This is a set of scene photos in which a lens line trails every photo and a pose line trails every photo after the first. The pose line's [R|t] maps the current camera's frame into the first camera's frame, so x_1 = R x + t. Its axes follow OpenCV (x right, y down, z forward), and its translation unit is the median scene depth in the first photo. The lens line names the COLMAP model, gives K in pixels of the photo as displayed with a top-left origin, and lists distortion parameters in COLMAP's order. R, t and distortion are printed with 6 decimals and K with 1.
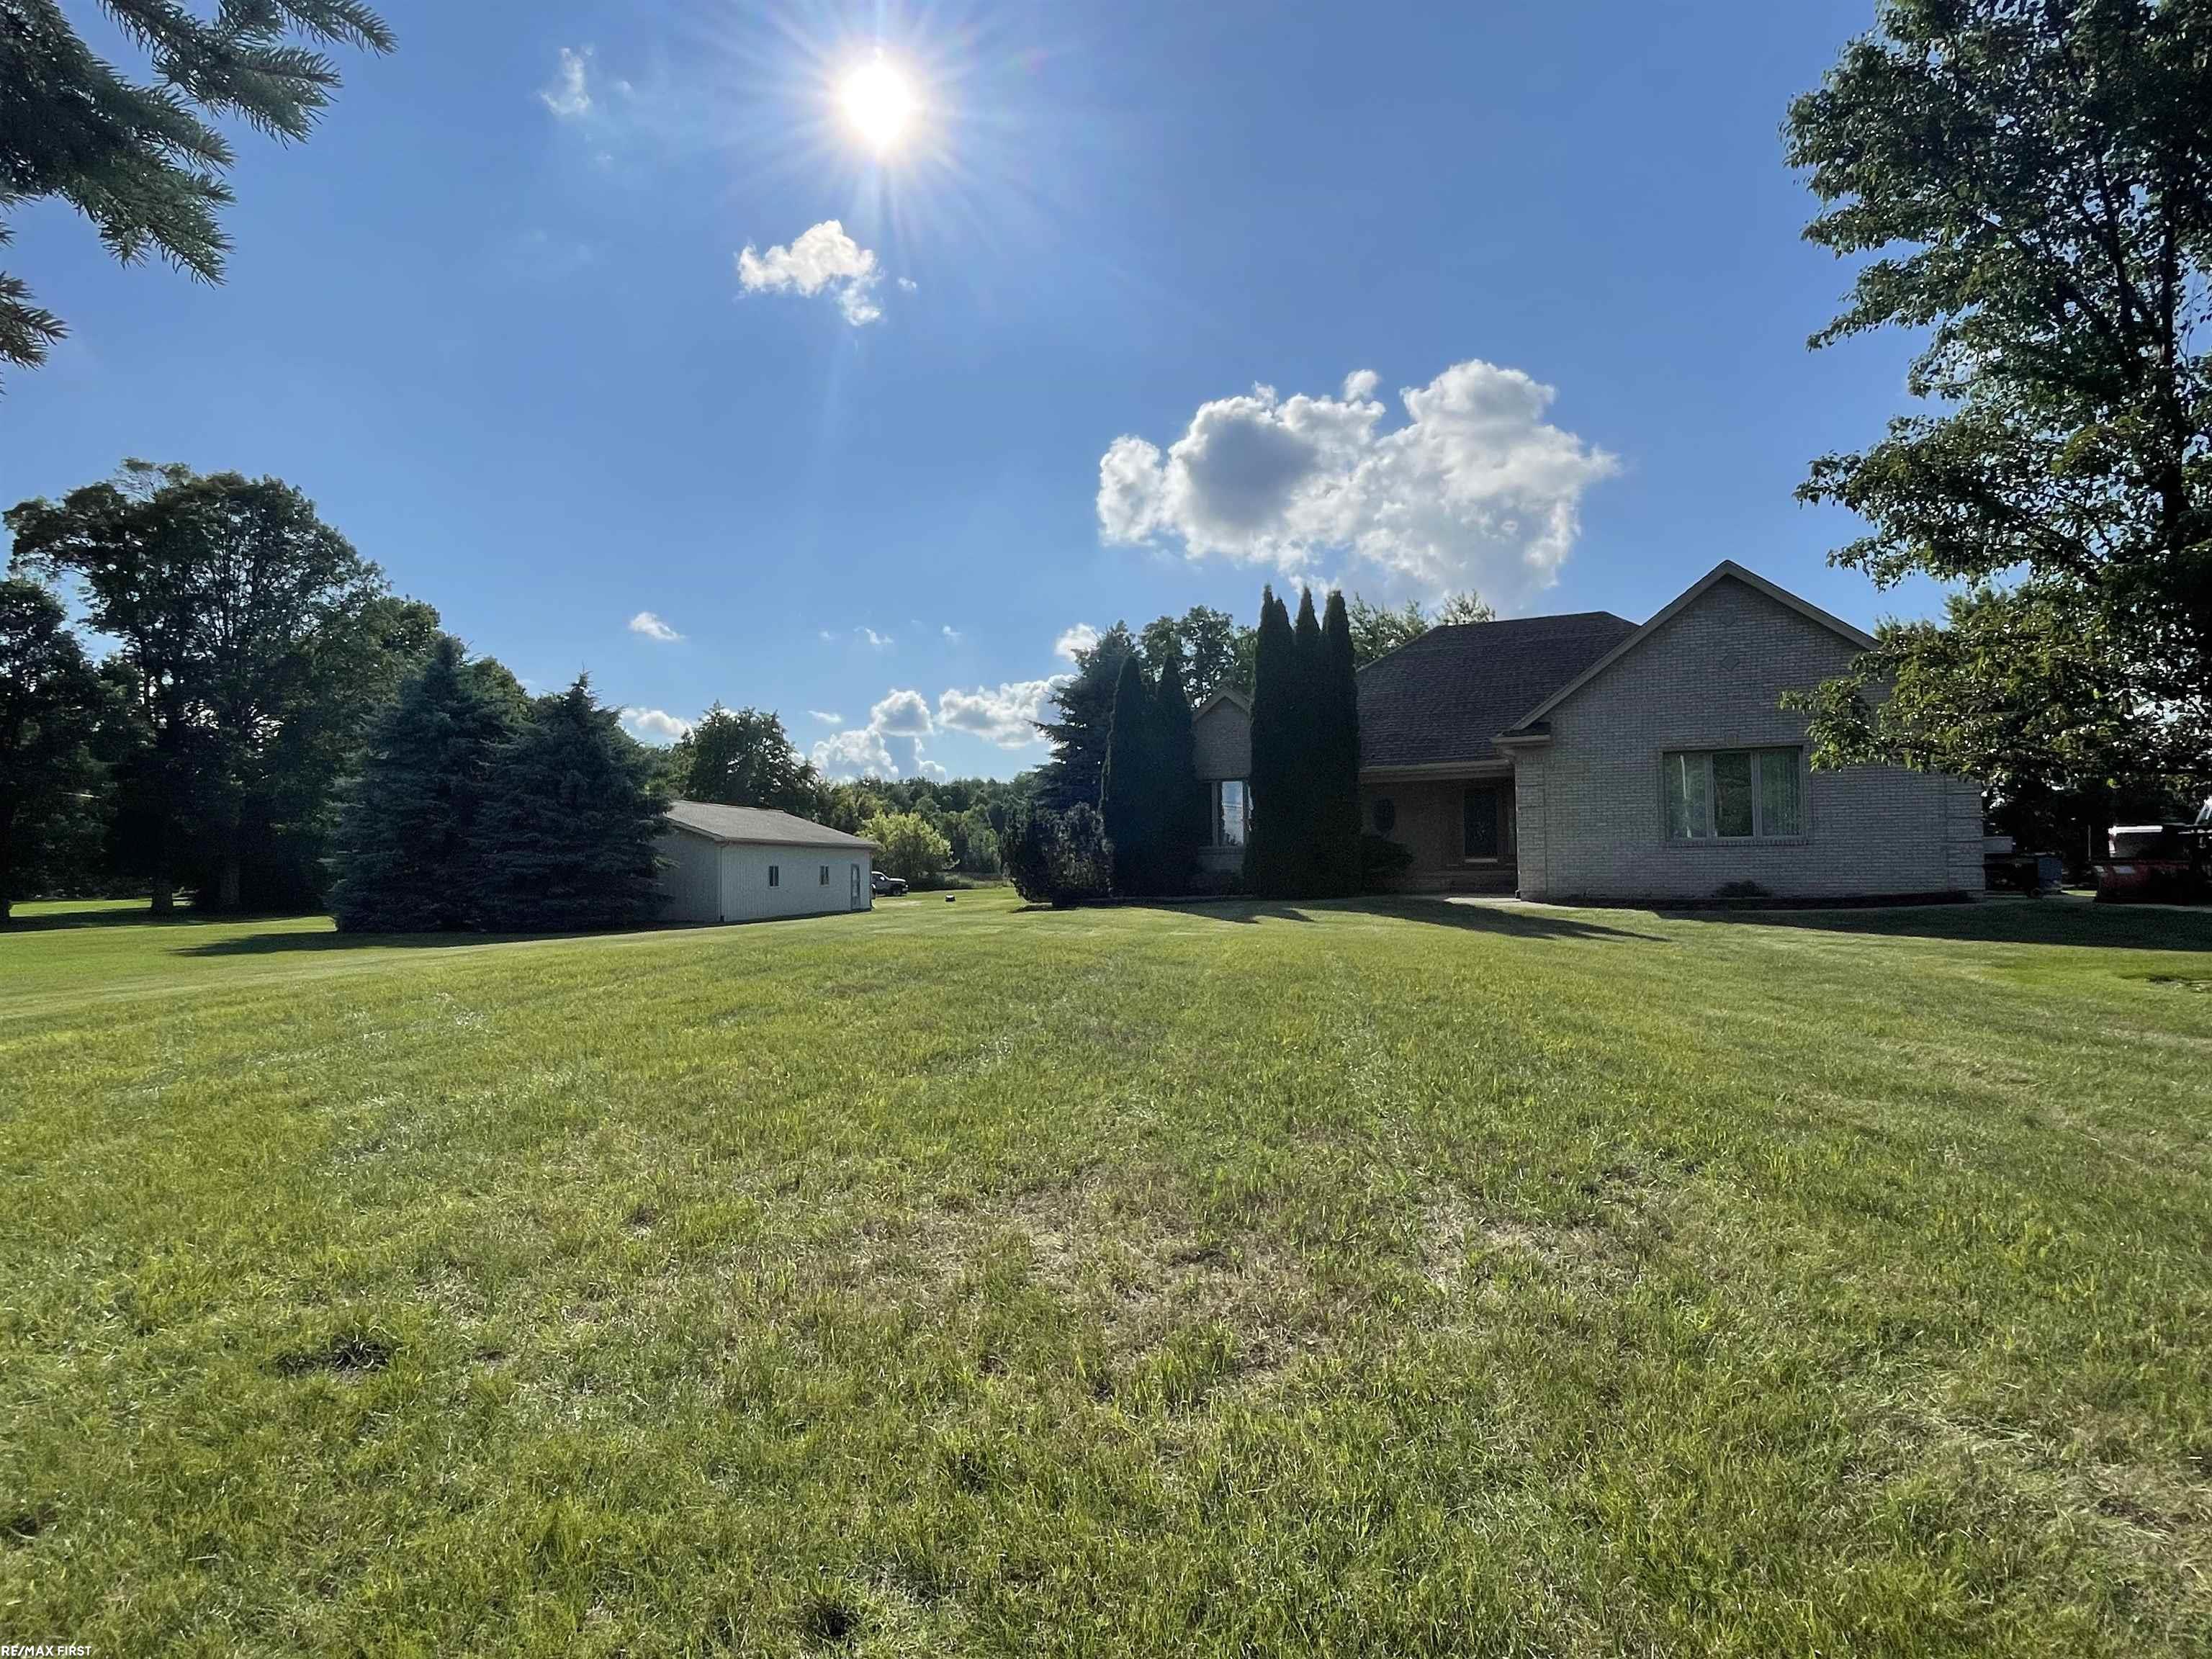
lens RADIAL K [[1110.4, 0, 1106.0], [0, 1110.4, 829.5], [0, 0, 1]] dist [-0.000585, -0.000058]
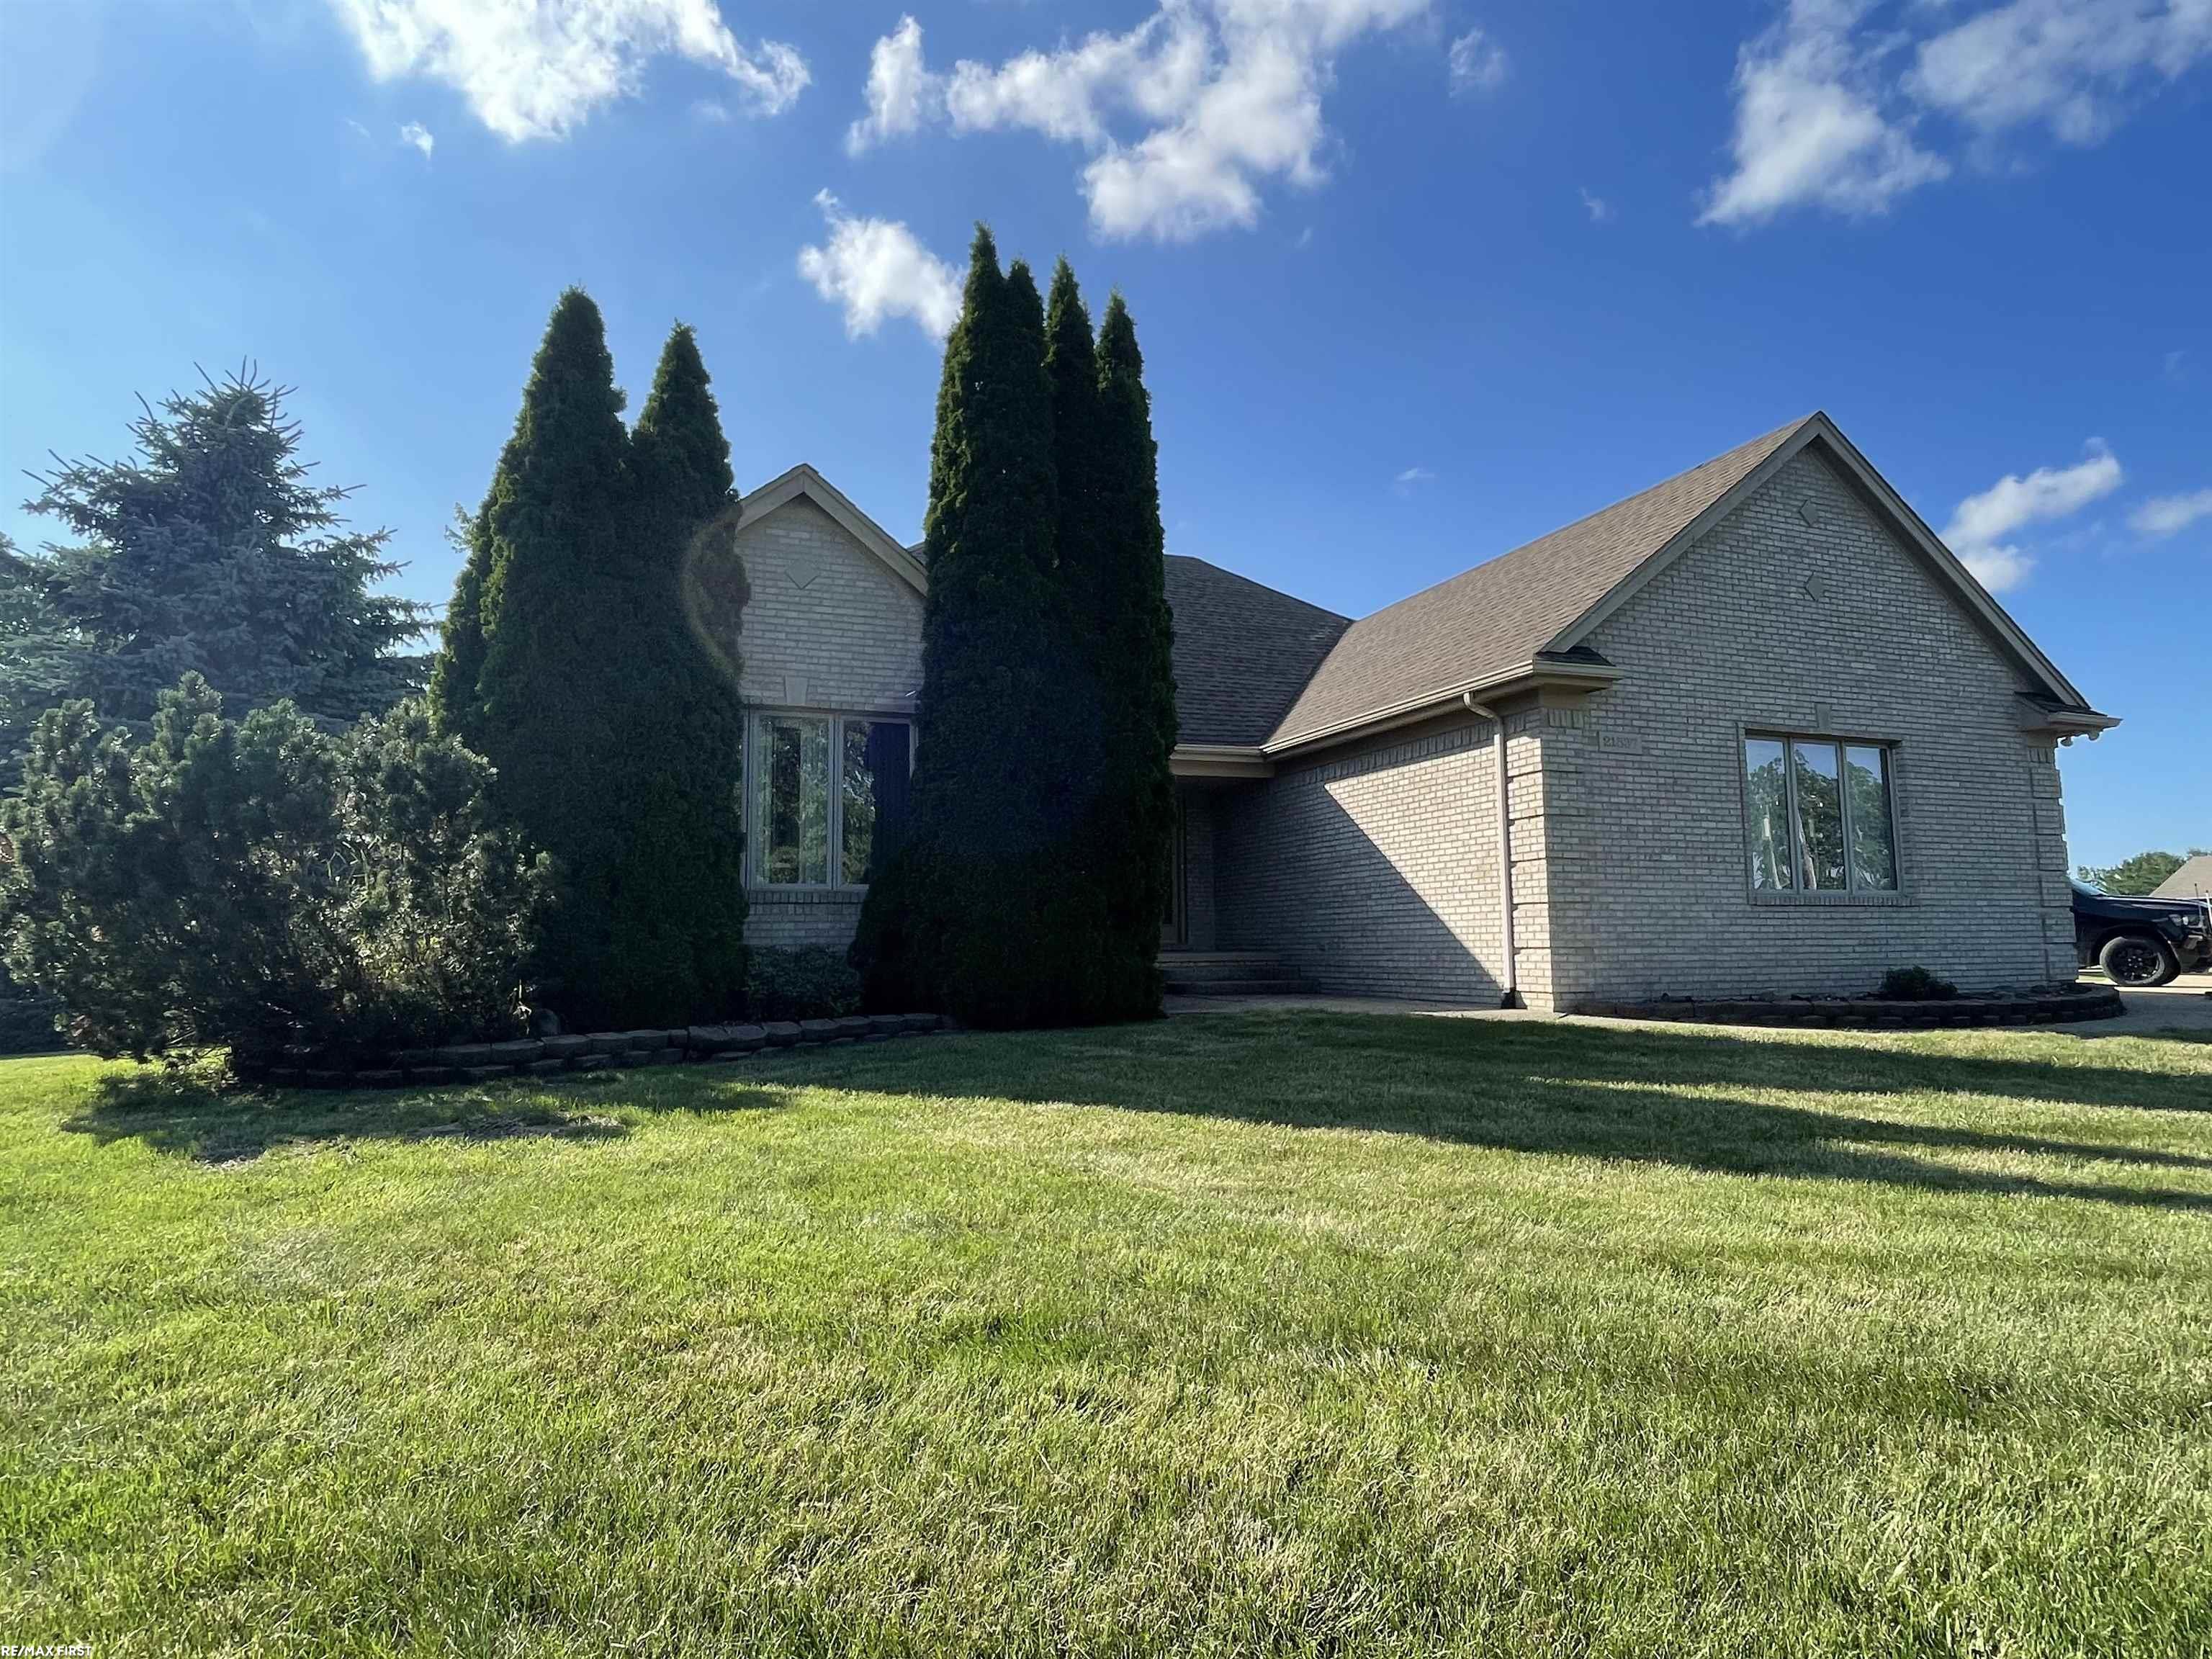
lens RADIAL K [[1238.2, 0, 1106.0], [0, 1238.2, 829.5], [0, 0, 1]] dist [0.001618, 0.002212]
pose [[0.711691, 0.074137, 0.698570, -0.132090], [-0.024492, 0.996430, -0.080796, 0.033605], [-0.702066, 0.040392, 0.710965, 0.746825]]
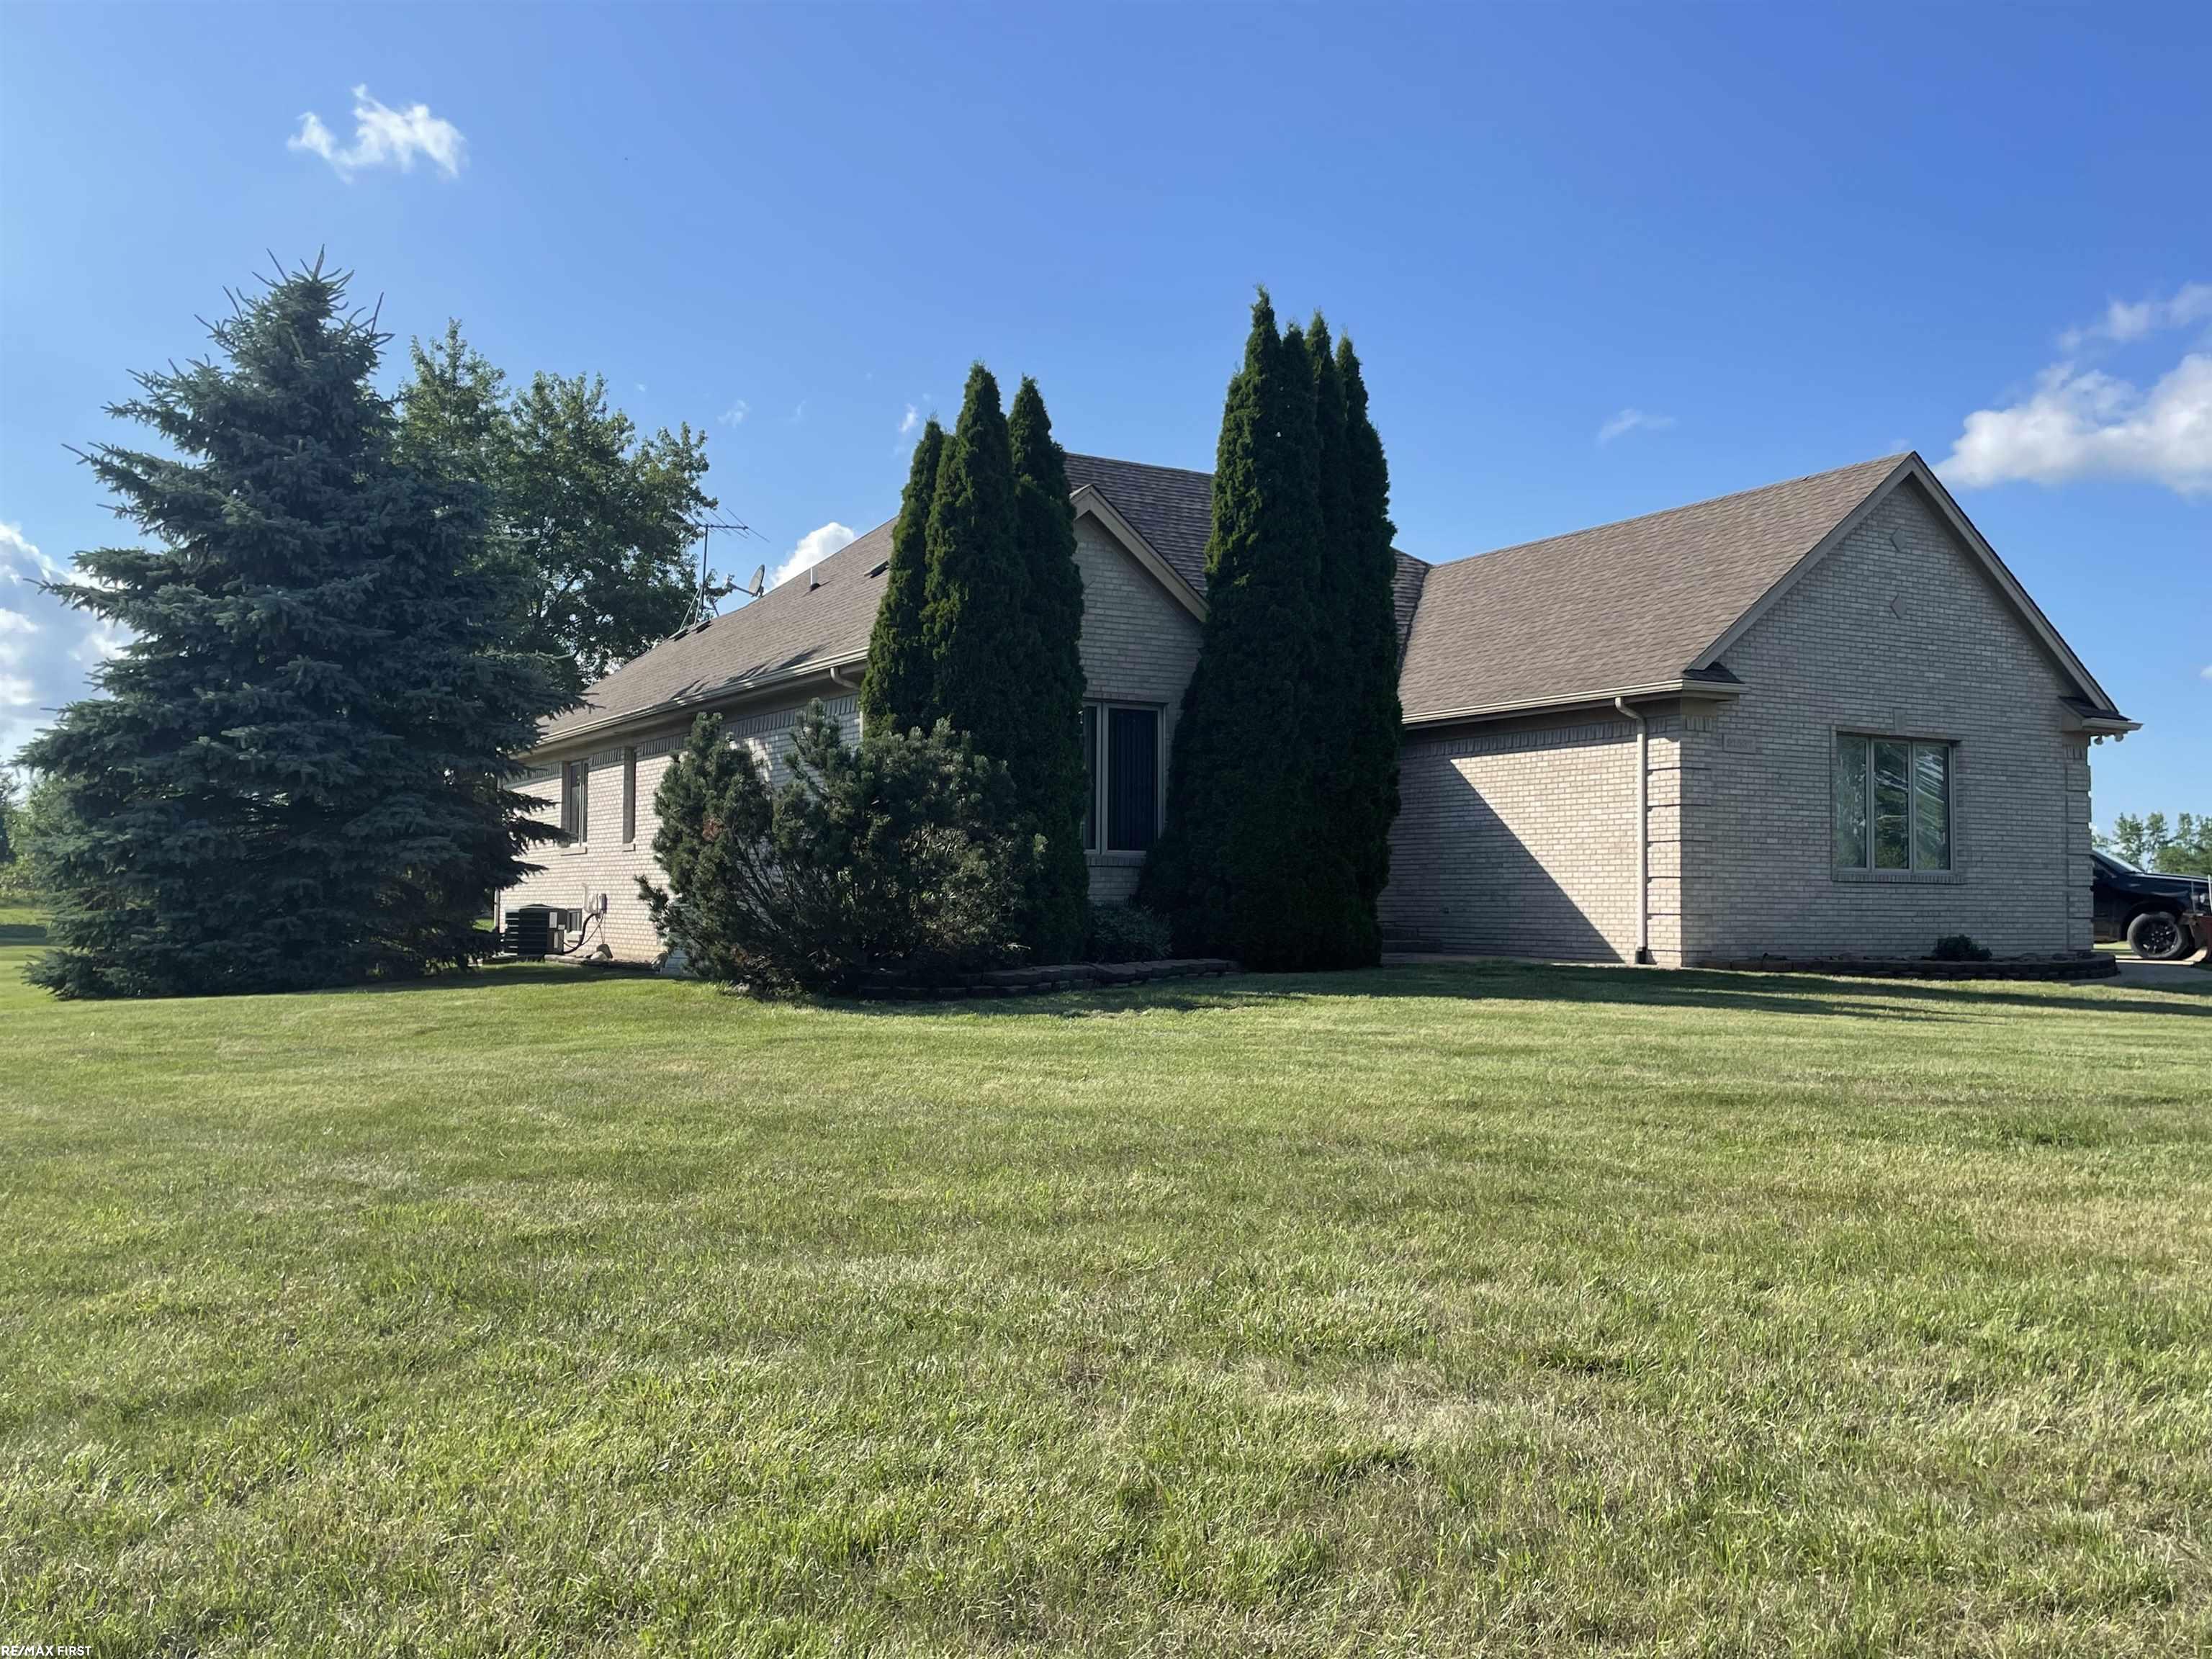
lens RADIAL K [[1878.9, 0, 1131.3], [0, 1878.9, 851.2], [0, 0, 1]] dist [0.086922, -0.005002]
pose [[0.585442, 0.041411, 0.809656, -0.580017], [-0.042943, 0.998877, -0.020038, 0.035736], [-0.809576, -0.023038, 0.586563, 0.648346]]
